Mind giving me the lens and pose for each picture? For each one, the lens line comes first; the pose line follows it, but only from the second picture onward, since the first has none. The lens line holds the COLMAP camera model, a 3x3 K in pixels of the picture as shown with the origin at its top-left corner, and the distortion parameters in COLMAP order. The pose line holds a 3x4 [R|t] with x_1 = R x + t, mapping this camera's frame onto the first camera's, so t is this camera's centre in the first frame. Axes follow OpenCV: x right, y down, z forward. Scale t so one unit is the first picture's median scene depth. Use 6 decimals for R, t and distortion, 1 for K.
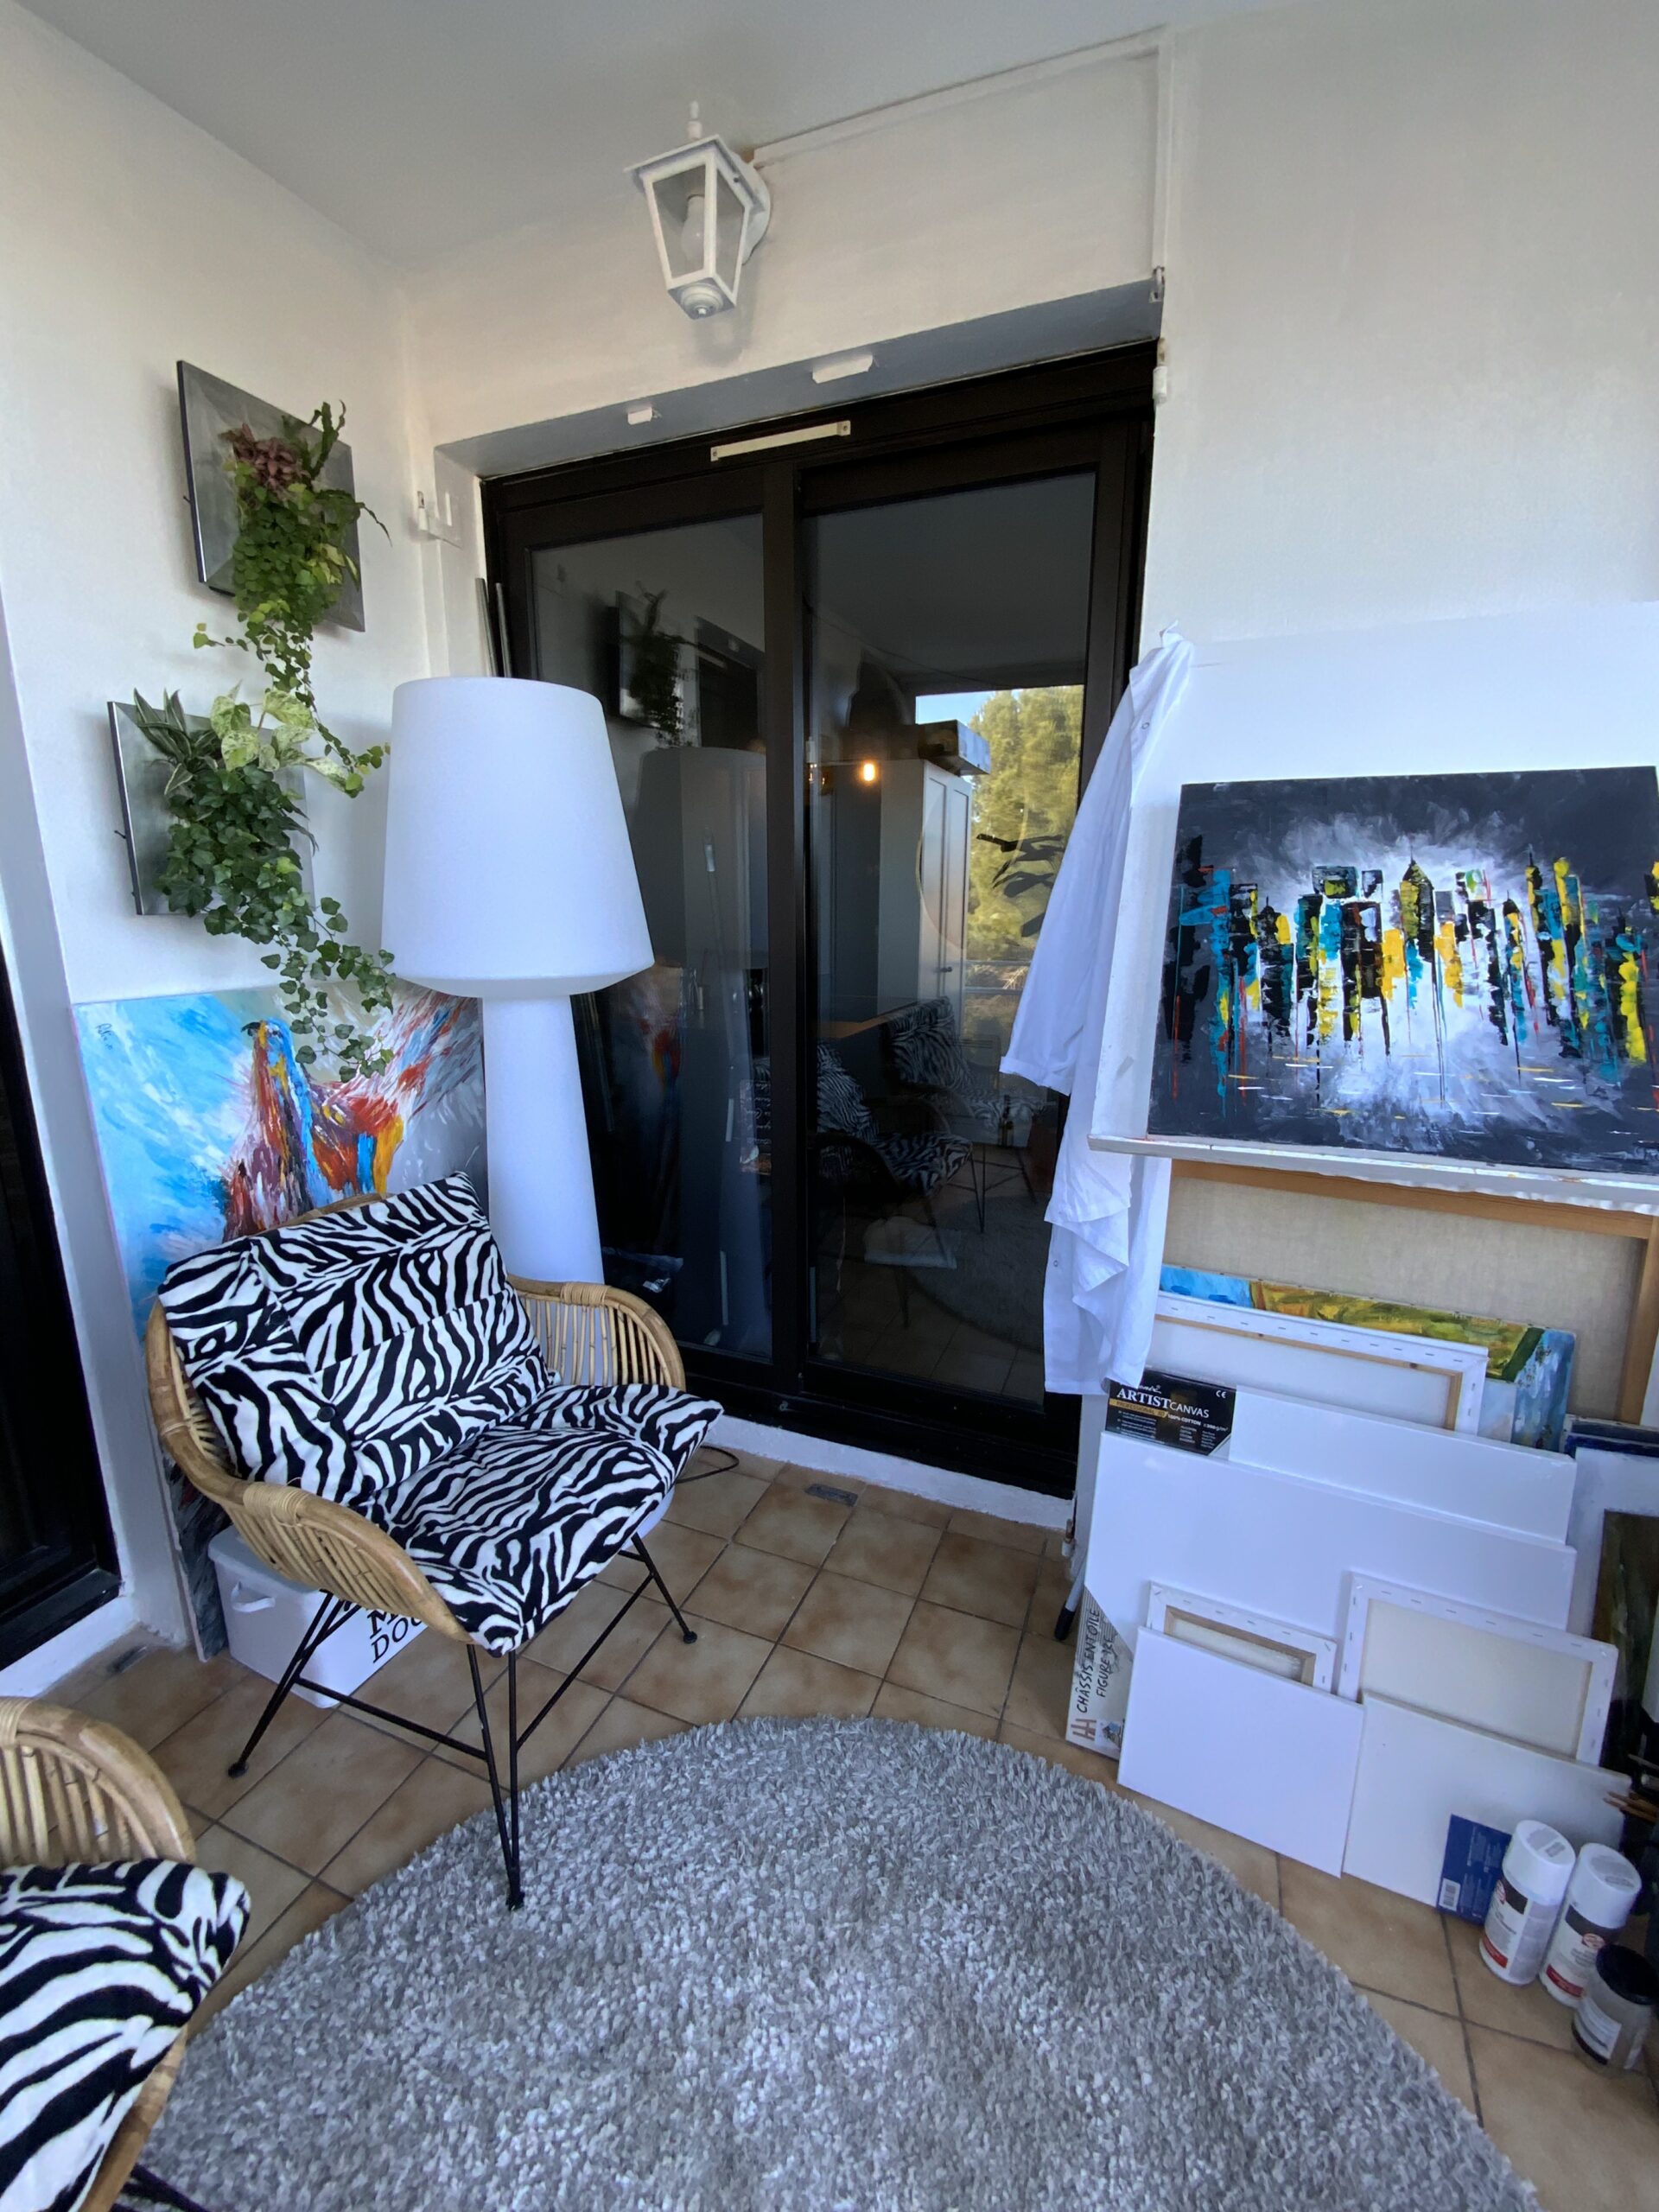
lens RADIAL K [[890.6, 0, 830.5], [0, 890.6, 1099.4], [0, 0, 1]] dist [0.008416, -0.011765]
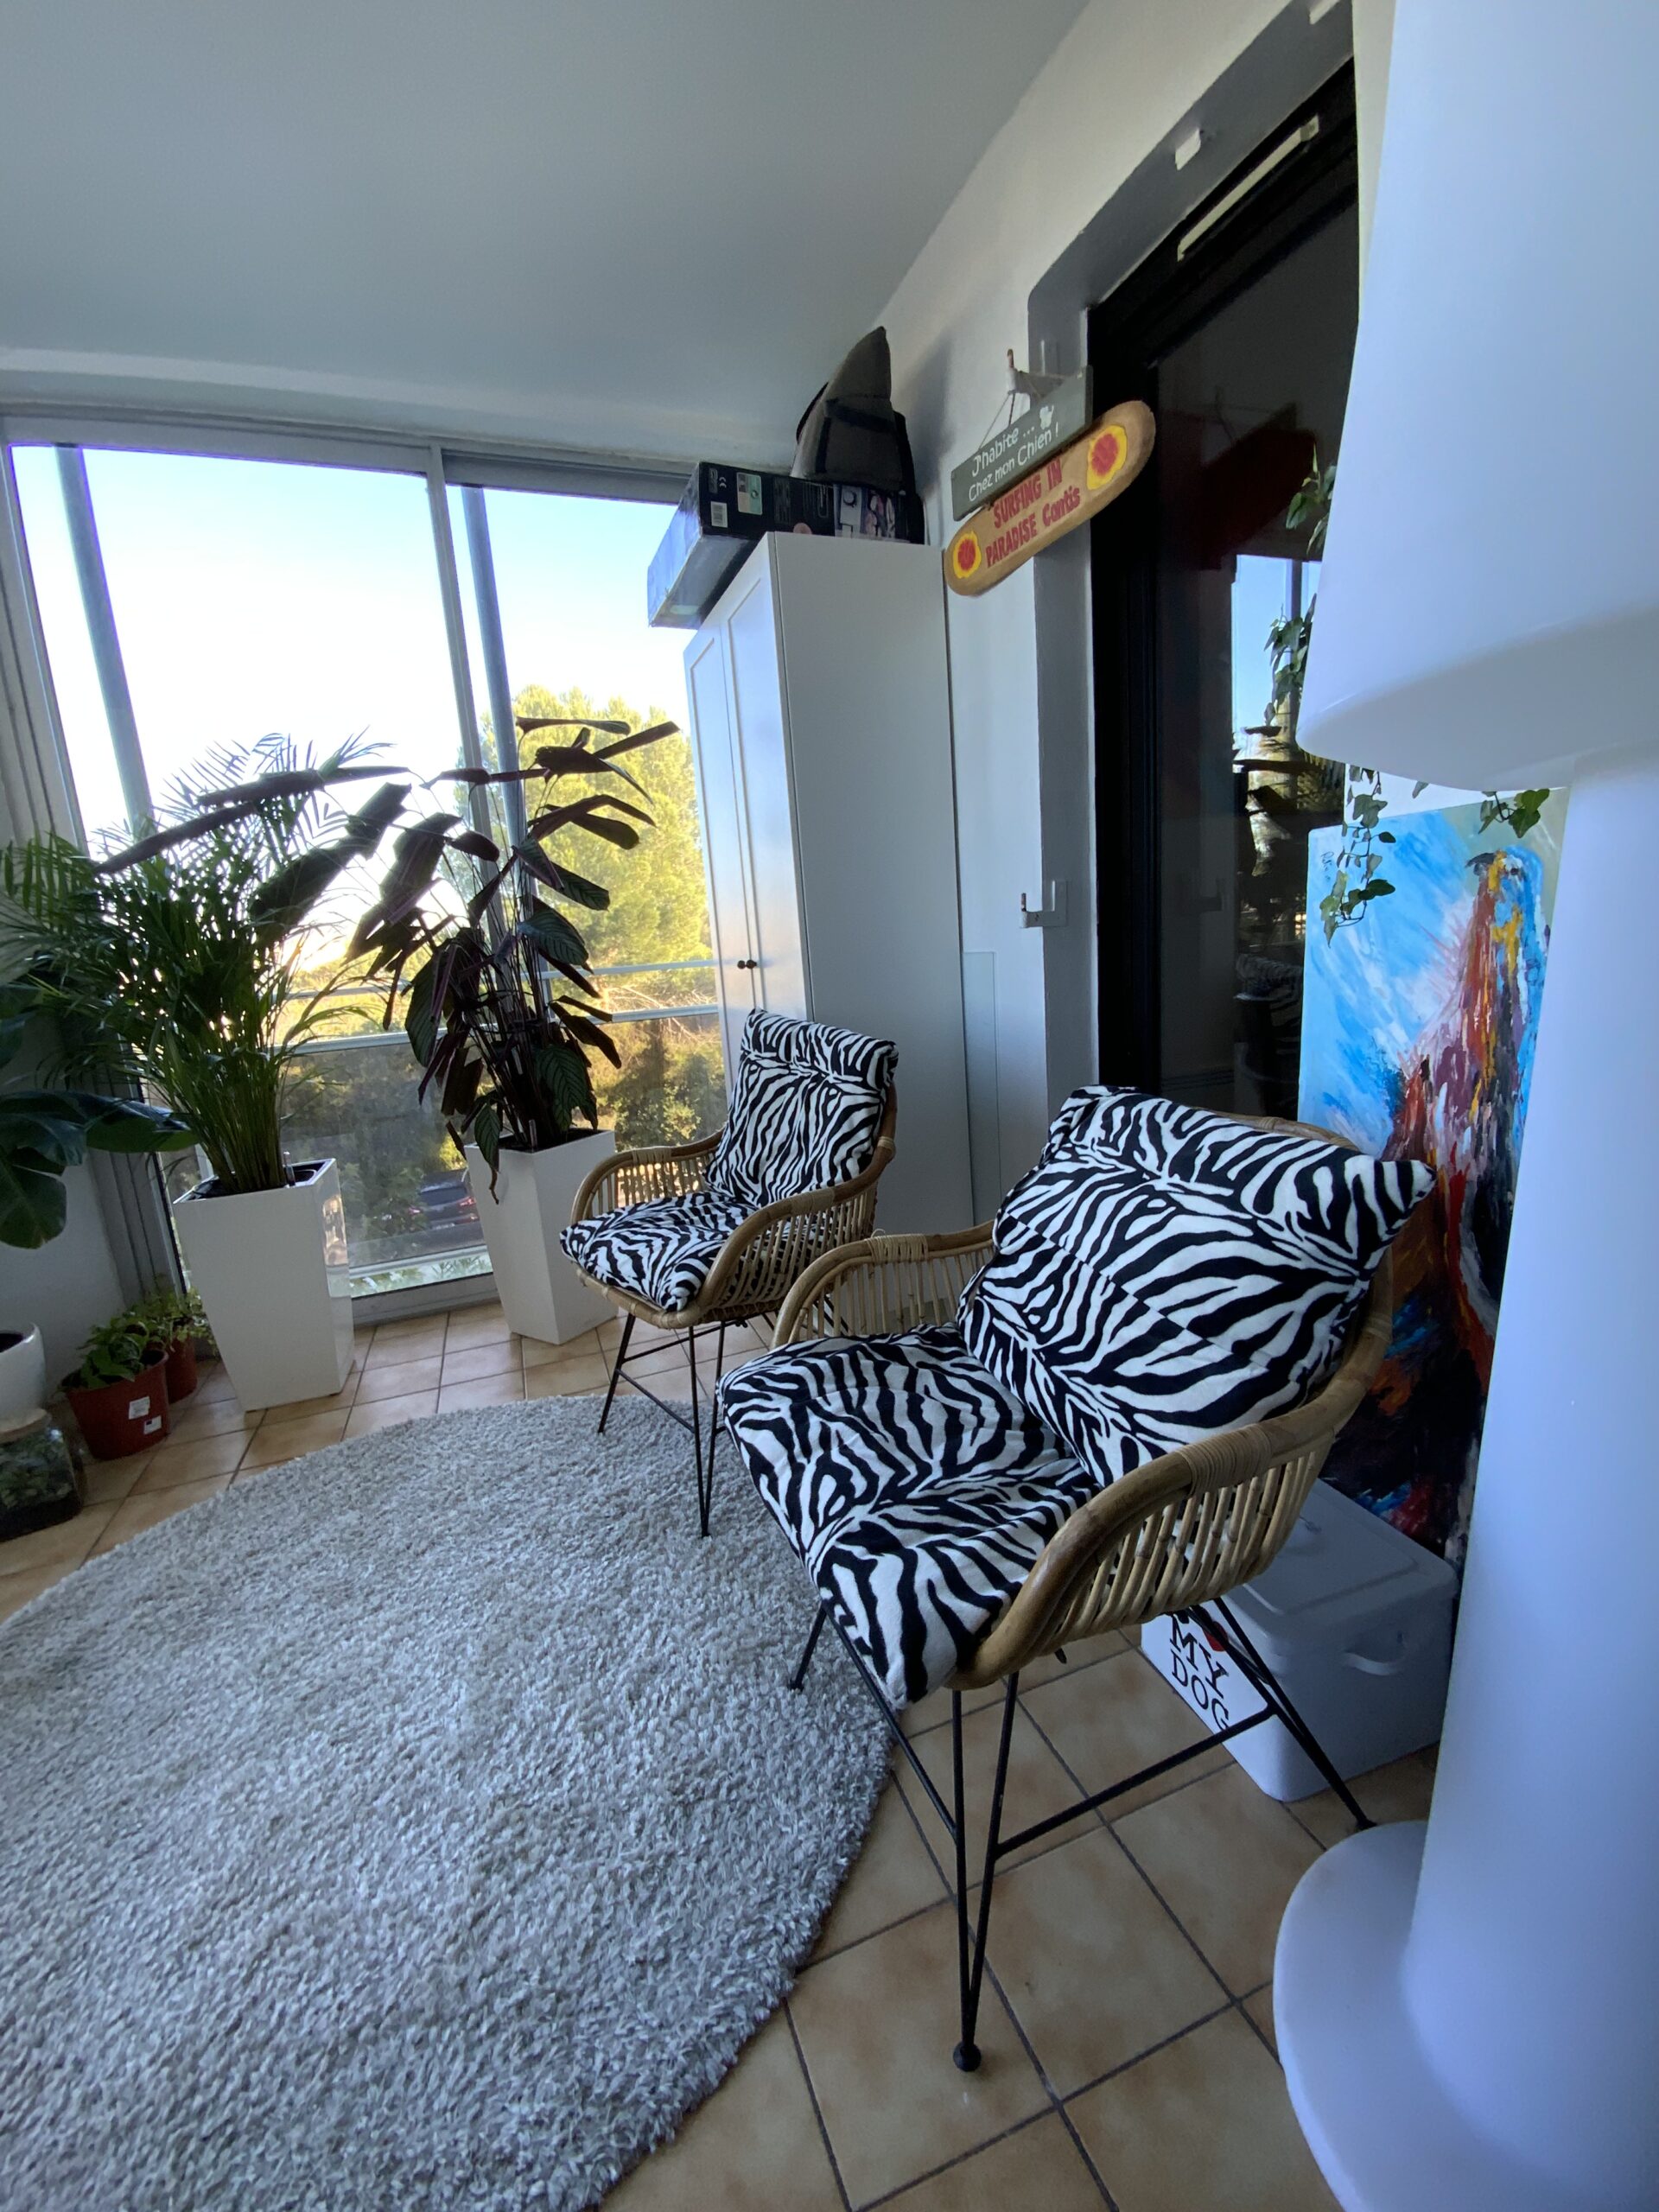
lens RADIAL K [[890.6, 0, 827.9], [0, 890.6, 1107.4], [0, 0, 1]] dist [0.008416, -0.011765]
pose [[-0.735463, 0.178226, -0.653704, 0.168378], [-0.075145, 0.937379, 0.340110, -0.107993], [0.673385, 0.299261, -0.676015, 1.300125]]
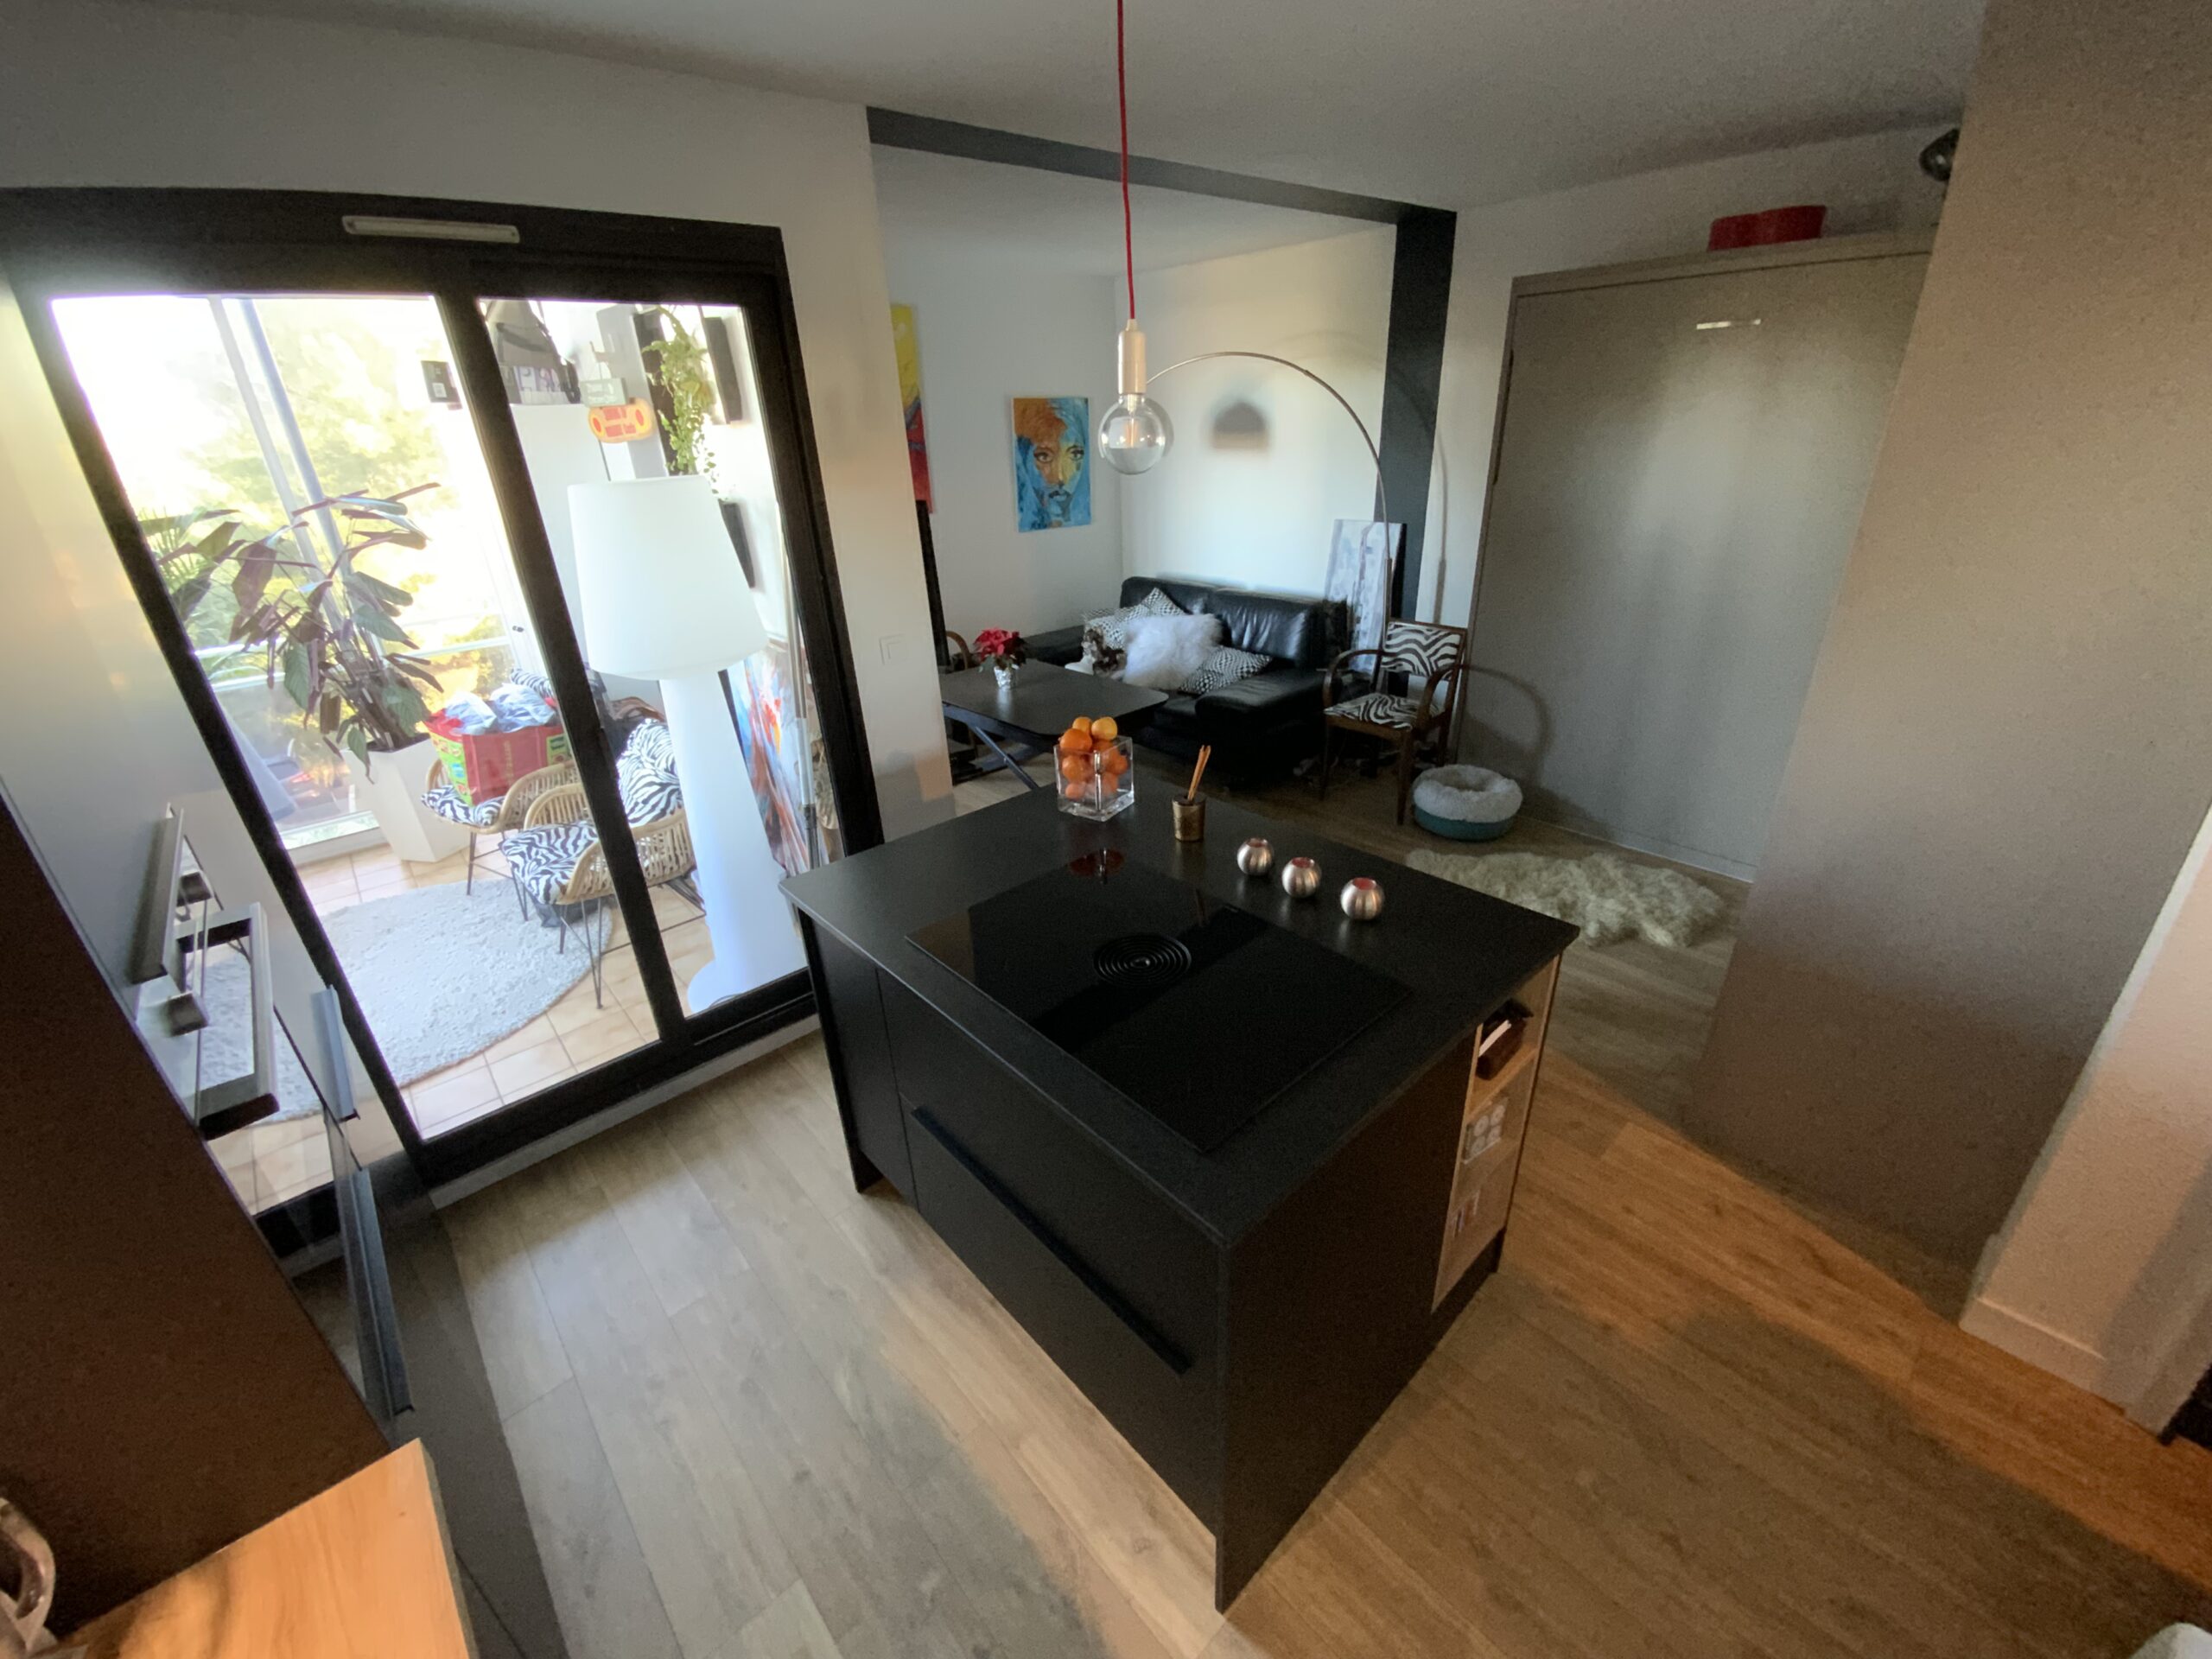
lens RADIAL K [[890.6, 0, 1126.6], [0, 890.6, 844.0], [0, 0, 1]] dist [0.008416, -0.011765]
pose [[-0.434941, 0.398368, -0.807546, 0.865719], [-0.160957, 0.847977, 0.505003, -0.956956], [0.885957, 0.349626, -0.304700, 2.816031]]
